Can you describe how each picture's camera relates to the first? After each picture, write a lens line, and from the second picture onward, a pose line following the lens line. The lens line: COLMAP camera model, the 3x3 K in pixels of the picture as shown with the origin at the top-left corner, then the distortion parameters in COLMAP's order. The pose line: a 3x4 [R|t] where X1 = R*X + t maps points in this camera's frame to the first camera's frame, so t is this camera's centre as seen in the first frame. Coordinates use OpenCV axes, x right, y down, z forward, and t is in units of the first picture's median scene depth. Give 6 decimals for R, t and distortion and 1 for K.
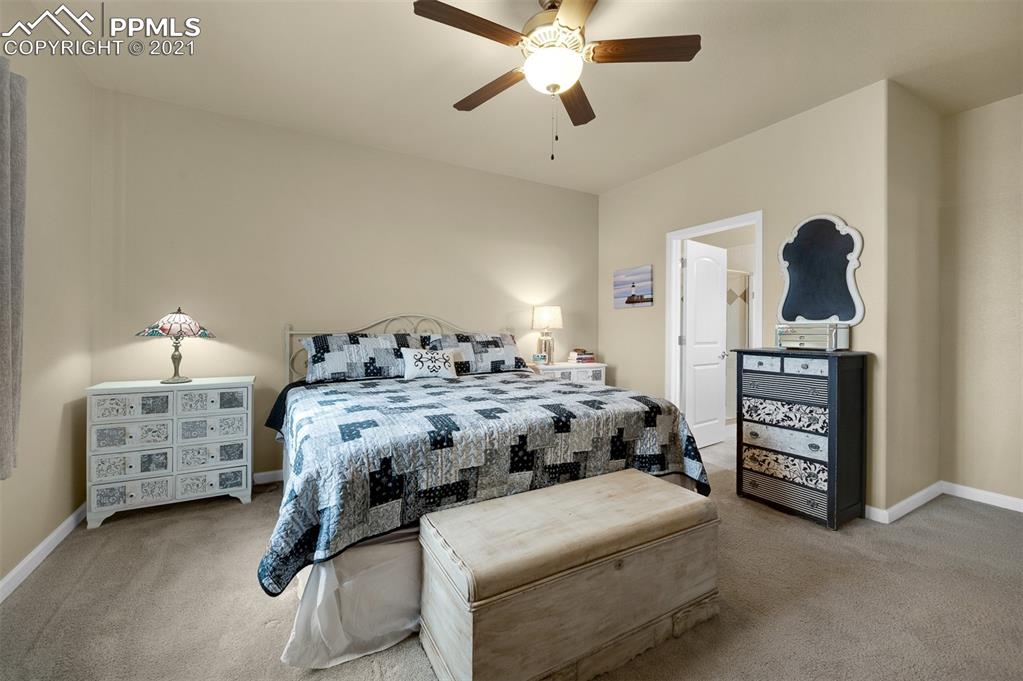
lens RADIAL K [[412.0, 0, 513.7], [0, 412.0, 332.1], [0, 0, 1]] dist [-0.006337, -0.000049]
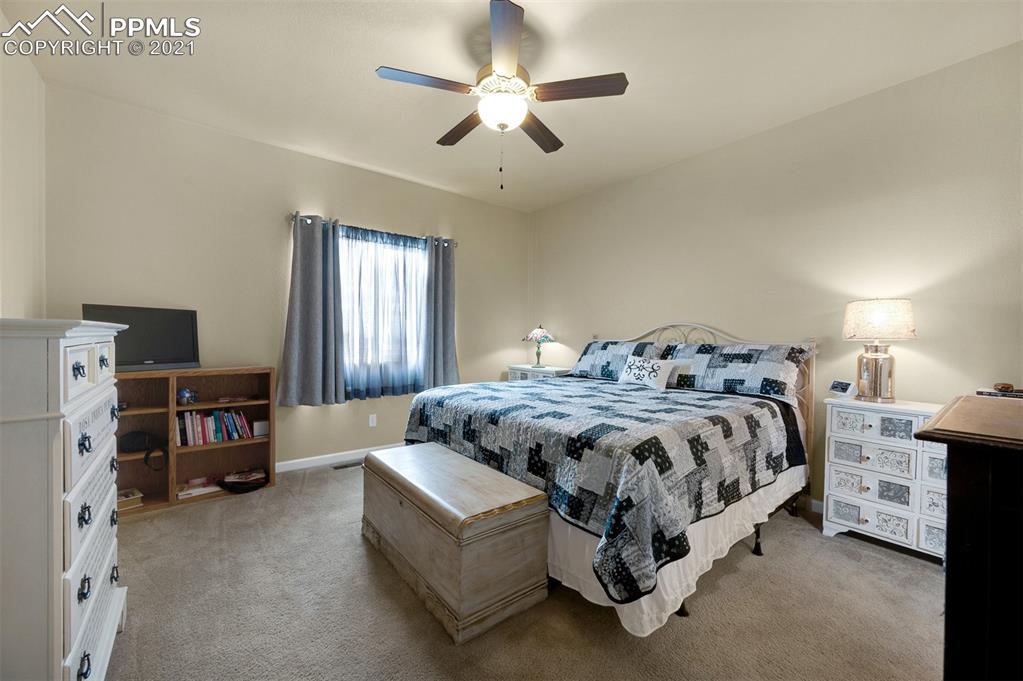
lens RADIAL K [[412.0, 0, 500.3], [0, 412.0, 343.4], [0, 0, 1]] dist [-0.006337, -0.000049]
pose [[0.120734, 0.013699, -0.992590, 0.957900], [-0.018109, 0.999769, 0.011596, 0.001421], [0.992520, 0.016575, 0.120954, 0.660771]]
